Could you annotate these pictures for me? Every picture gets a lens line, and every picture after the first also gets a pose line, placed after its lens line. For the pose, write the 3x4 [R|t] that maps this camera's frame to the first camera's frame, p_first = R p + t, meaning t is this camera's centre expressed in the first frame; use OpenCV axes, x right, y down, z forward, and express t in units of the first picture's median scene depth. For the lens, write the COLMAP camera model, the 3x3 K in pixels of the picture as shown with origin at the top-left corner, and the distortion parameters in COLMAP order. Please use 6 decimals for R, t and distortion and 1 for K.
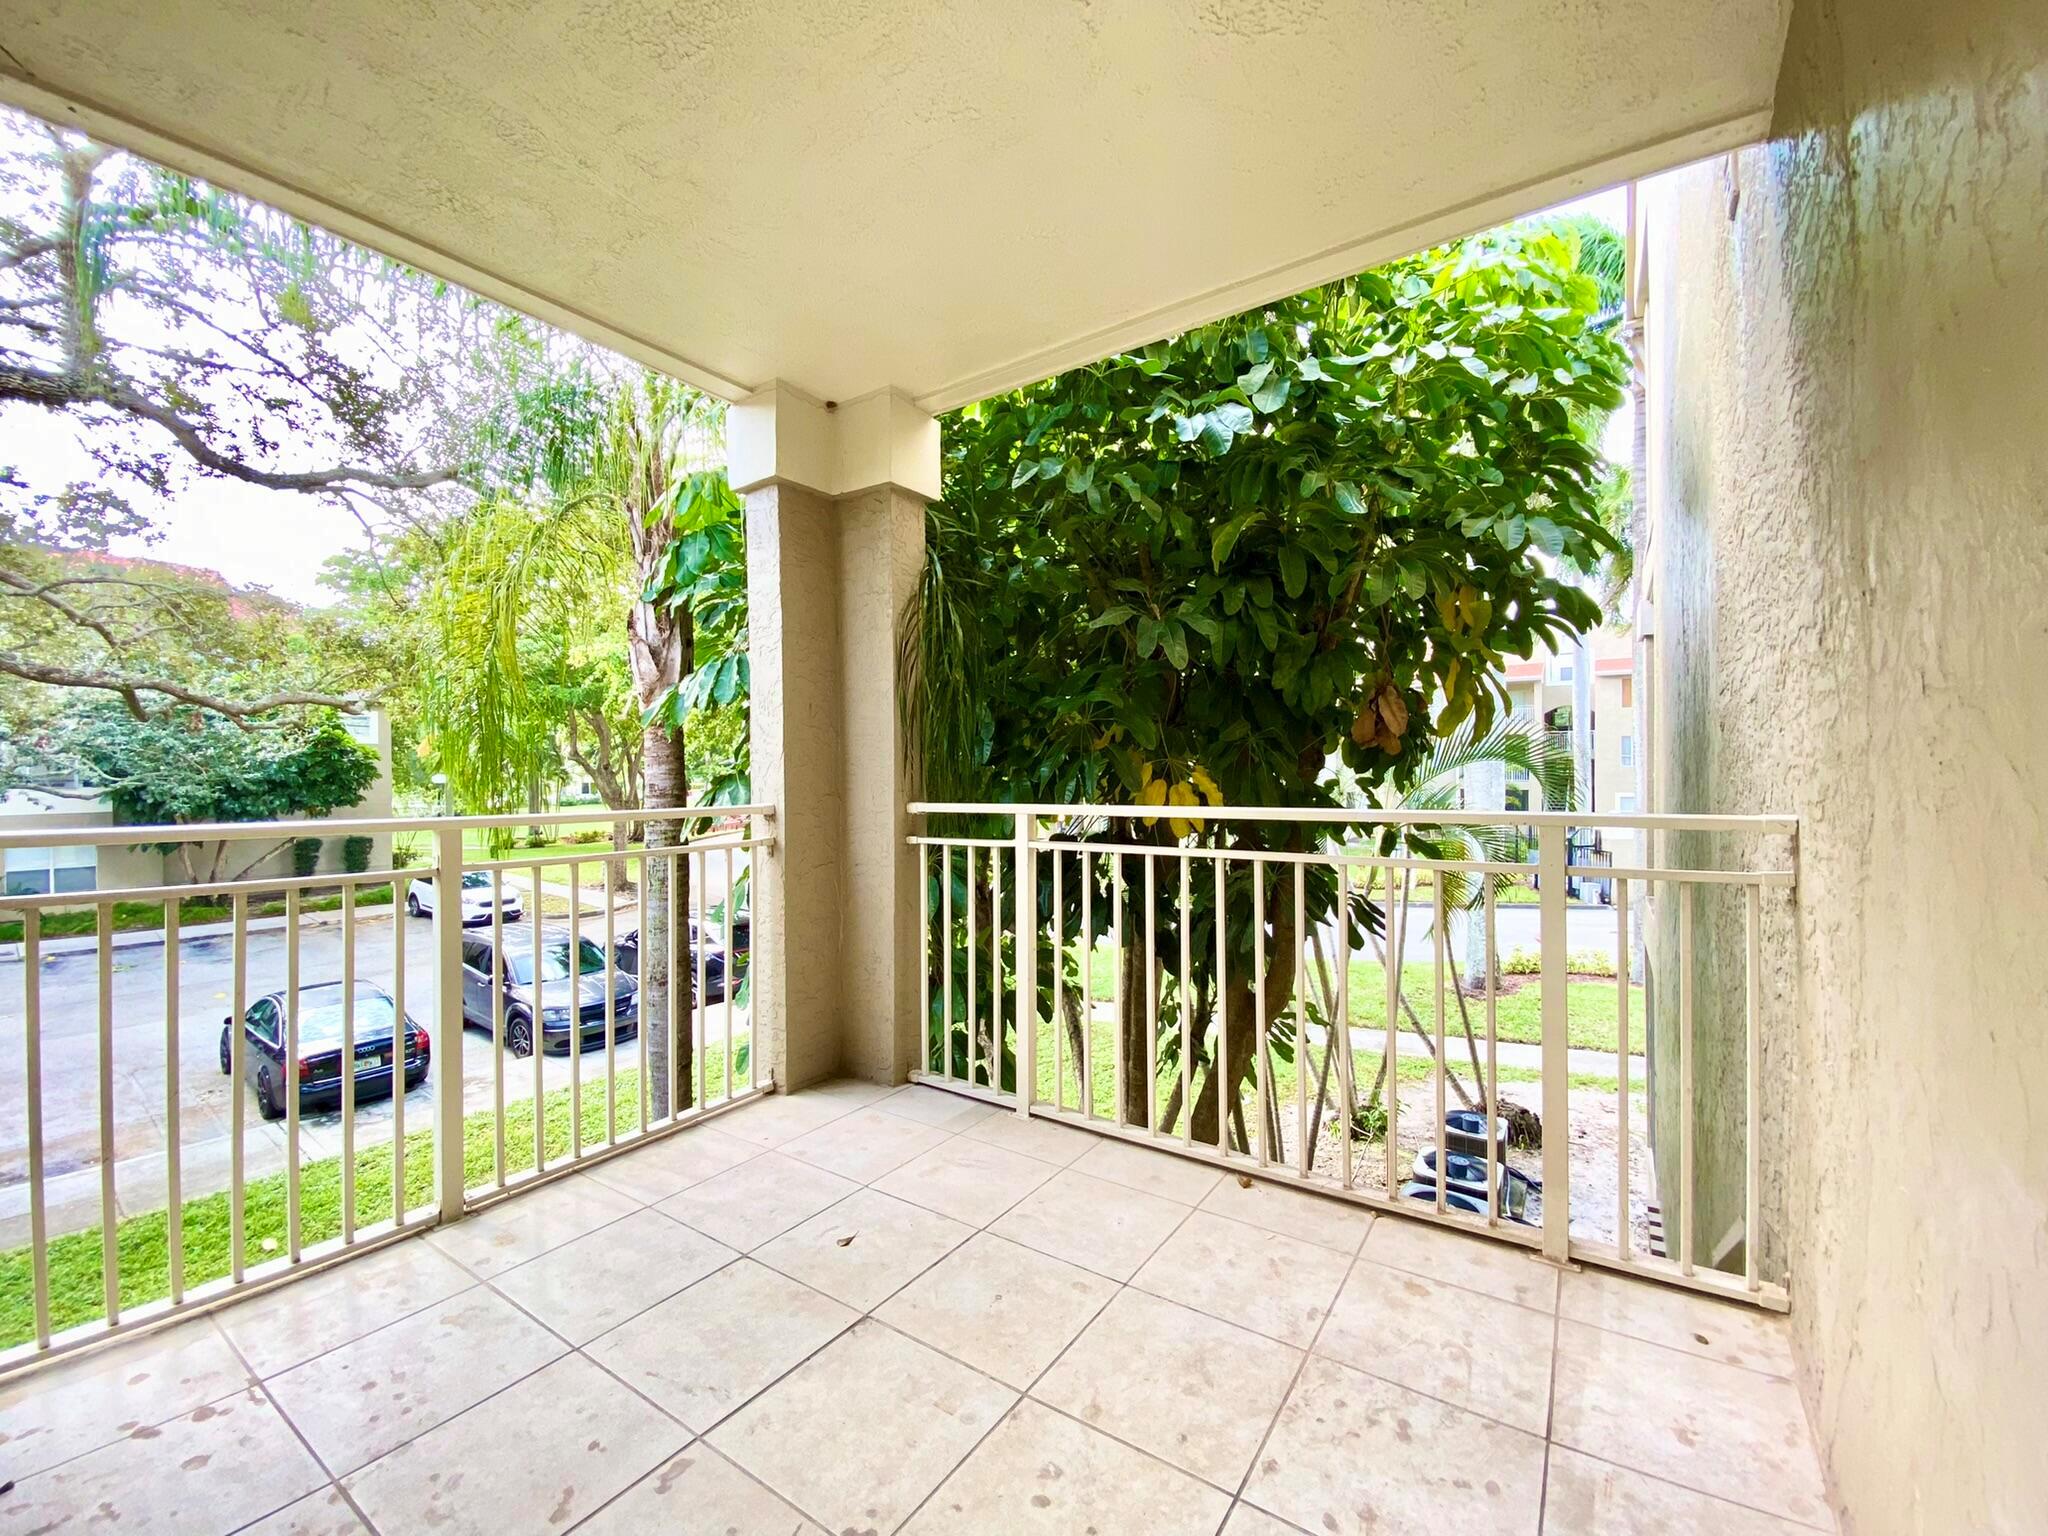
lens RADIAL K [[828.1, 0, 1018.9], [0, 828.1, 764.8], [0, 0, 1]] dist [0.032448, -0.025213]
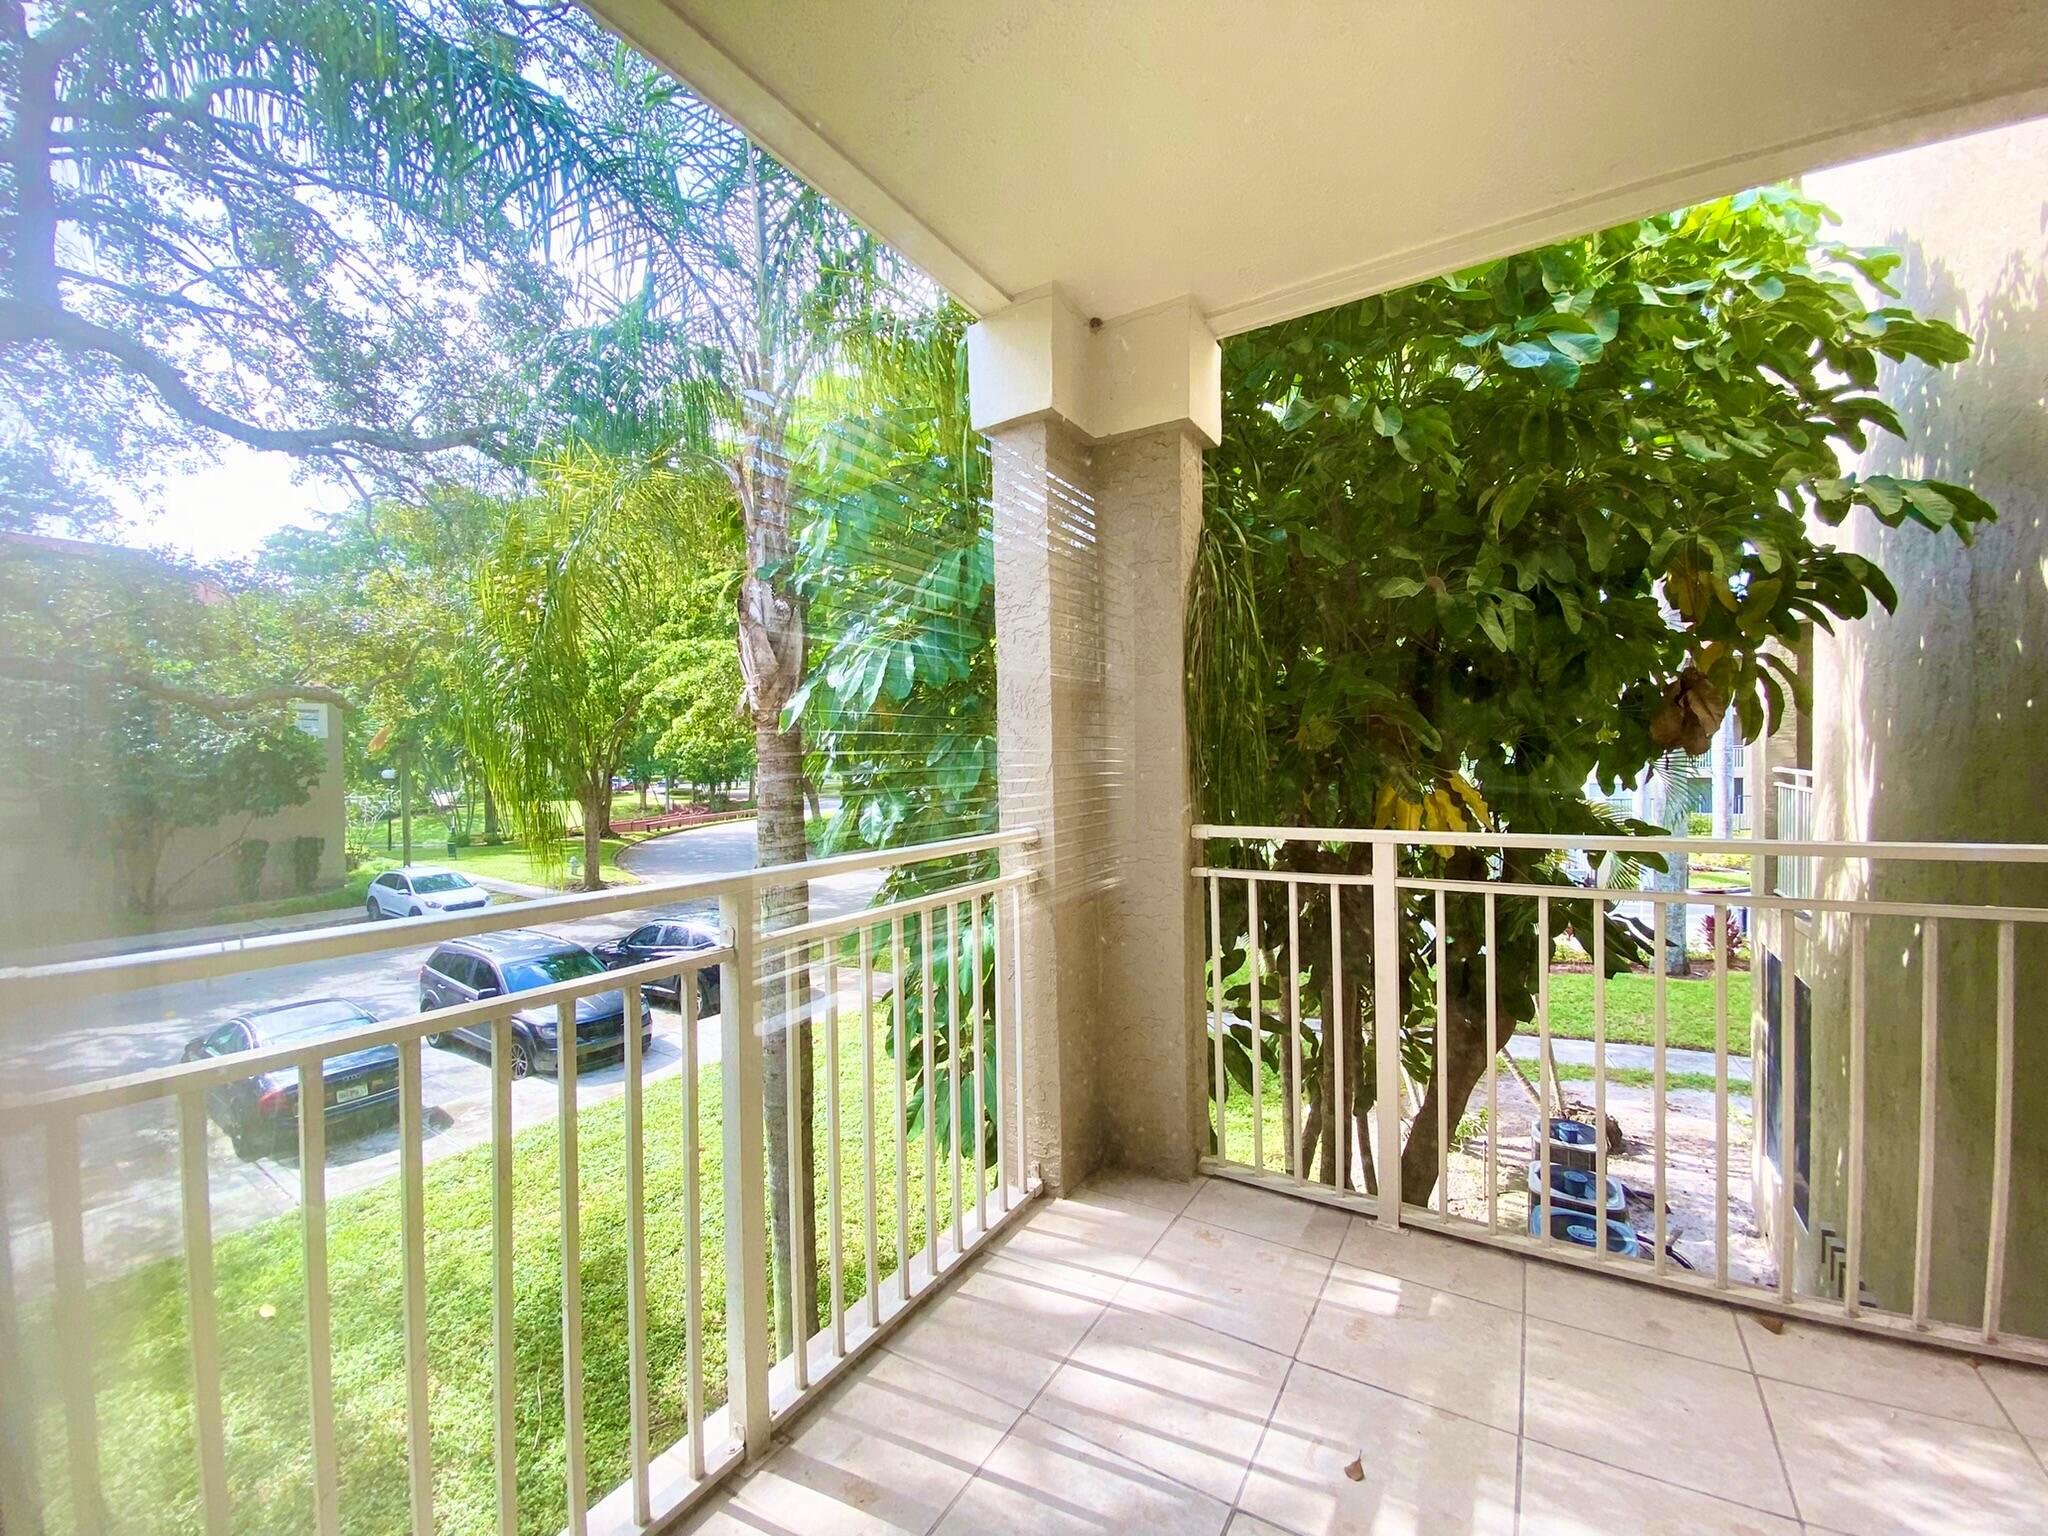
lens RADIAL K [[836.6, 0, 1024.0], [0, 836.6, 768.0], [0, 0, 1]] dist [0.010481, -0.013919]
pose [[0.998699, -0.006532, 0.050582, -0.138876], [0.005740, 0.999859, 0.015787, -0.009678], [-0.050678, -0.015476, 0.998595, 0.084742]]
